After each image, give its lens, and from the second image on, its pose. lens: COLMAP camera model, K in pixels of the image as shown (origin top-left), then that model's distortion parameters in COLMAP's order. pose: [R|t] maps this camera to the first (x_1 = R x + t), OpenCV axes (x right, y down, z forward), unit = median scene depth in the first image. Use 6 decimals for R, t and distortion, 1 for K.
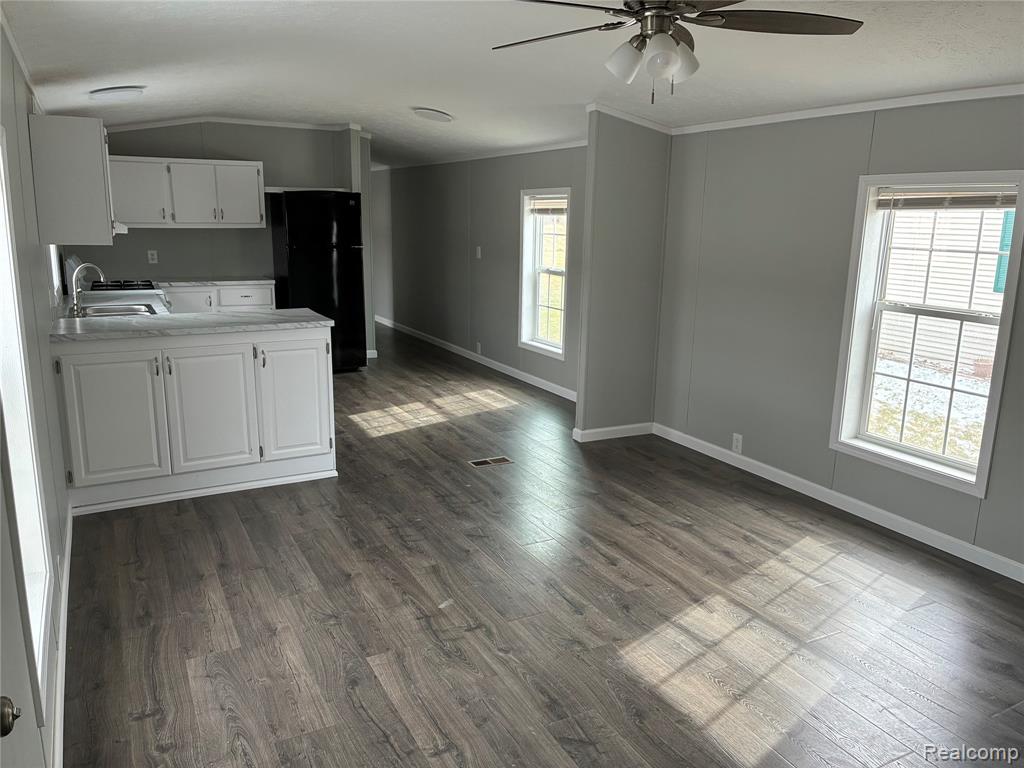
lens RADIAL K [[780.7, 0, 517.8], [0, 780.7, 386.2], [0, 0, 1]] dist [0.033829, -0.033245]
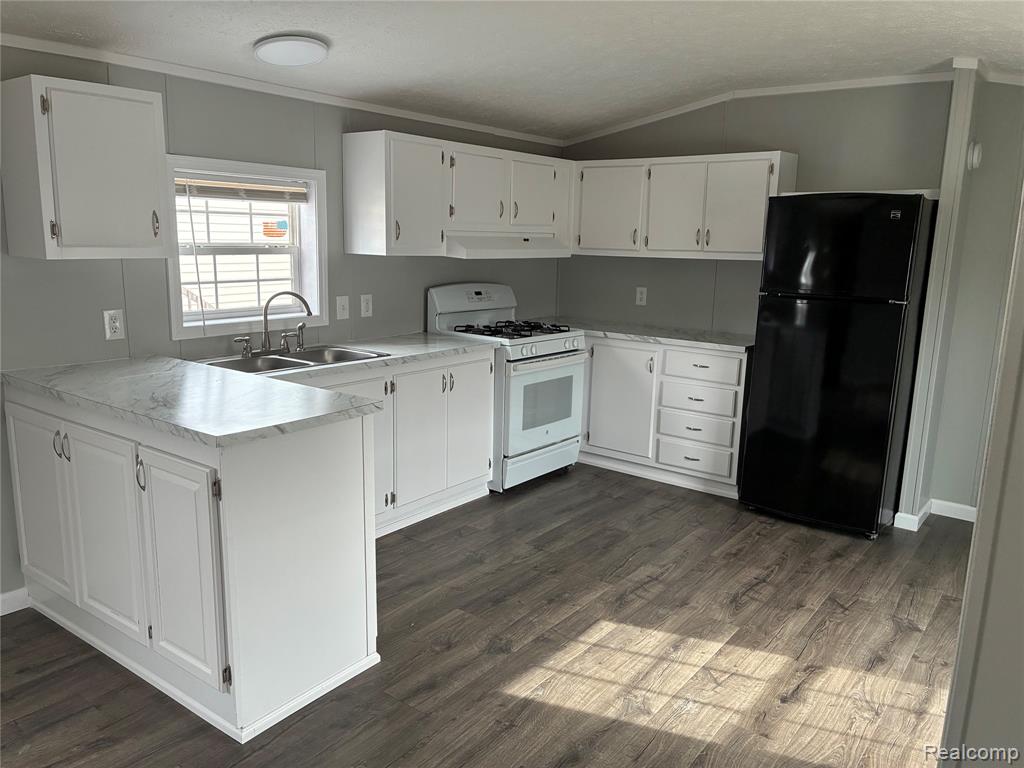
lens RADIAL K [[780.7, 0, 510.0], [0, 780.7, 393.8], [0, 0, 1]] dist [0.033829, -0.033245]
pose [[0.416329, 0.177393, -0.891741, 0.261412], [-0.215689, 0.972055, 0.092671, -0.195809], [0.883260, 0.153757, 0.442956, 0.972027]]
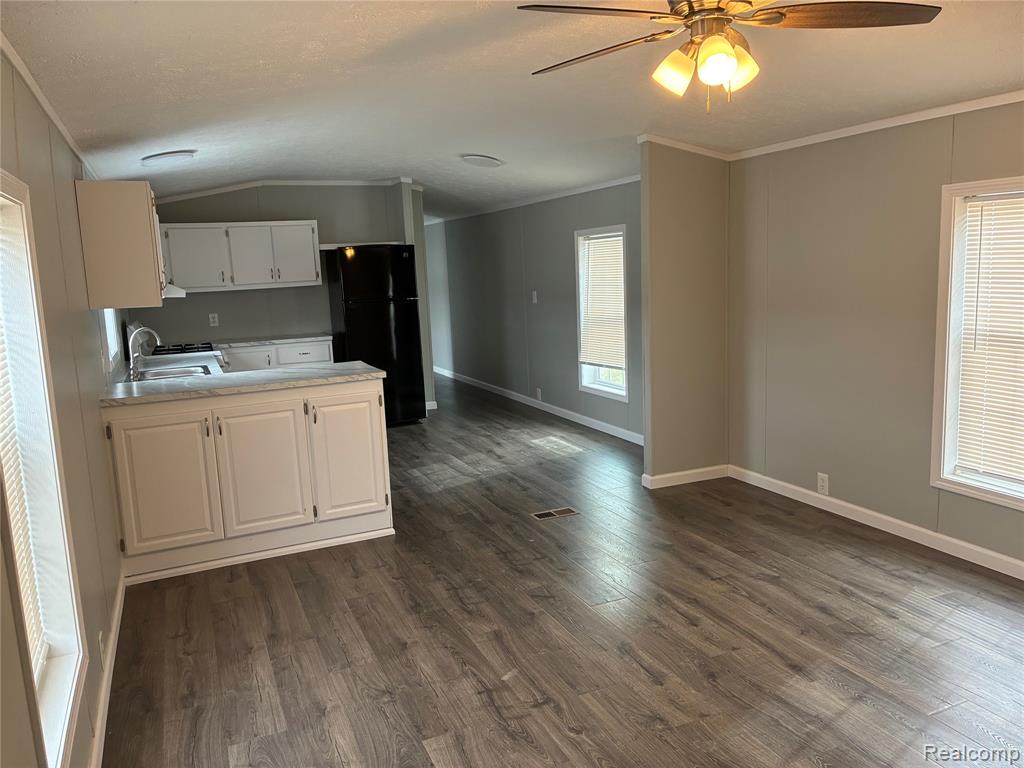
lens RADIAL K [[780.7, 0, 518.2], [0, 780.7, 378.4], [0, 0, 1]] dist [0.033829, -0.033245]
pose [[0.995510, -0.049048, -0.080953, 0.006199], [0.043201, 0.996435, -0.072461, 0.001479], [0.084218, 0.068638, 0.994081, 0.057269]]
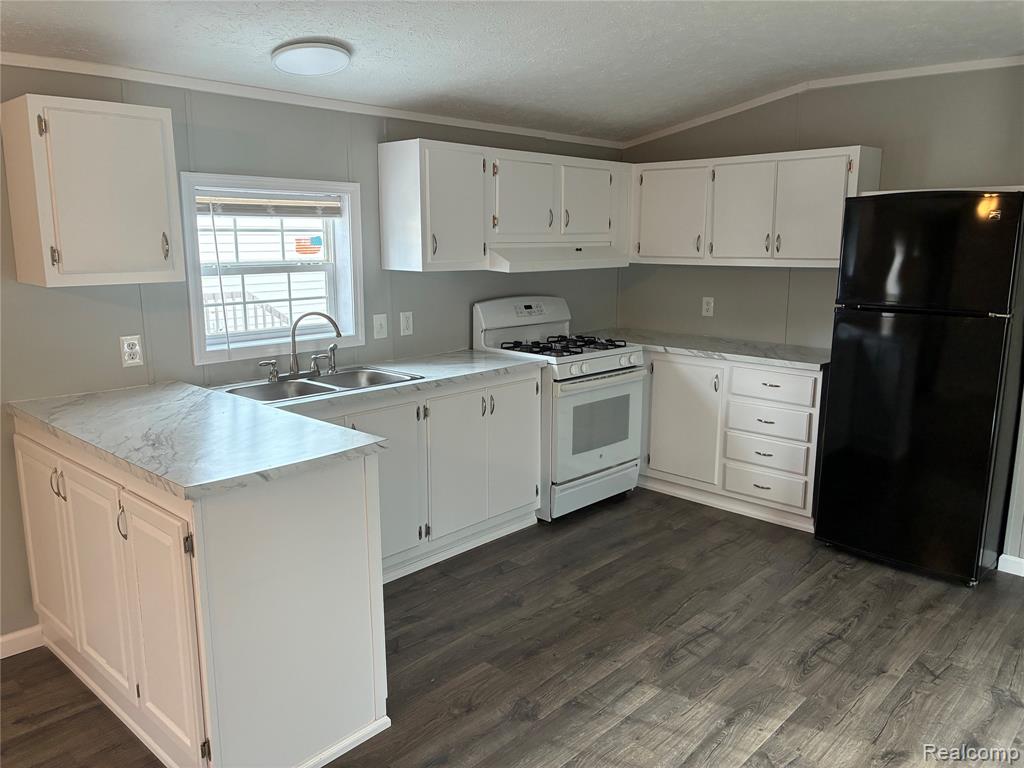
lens RADIAL K [[780.7, 0, 513.6], [0, 780.7, 384.4], [0, 0, 1]] dist [0.033829, -0.033245]
pose [[0.321426, 0.163383, -0.932733, 0.212912], [-0.204376, 0.973757, 0.100140, -0.222024], [0.924617, 0.158441, 0.346382, 1.038374]]
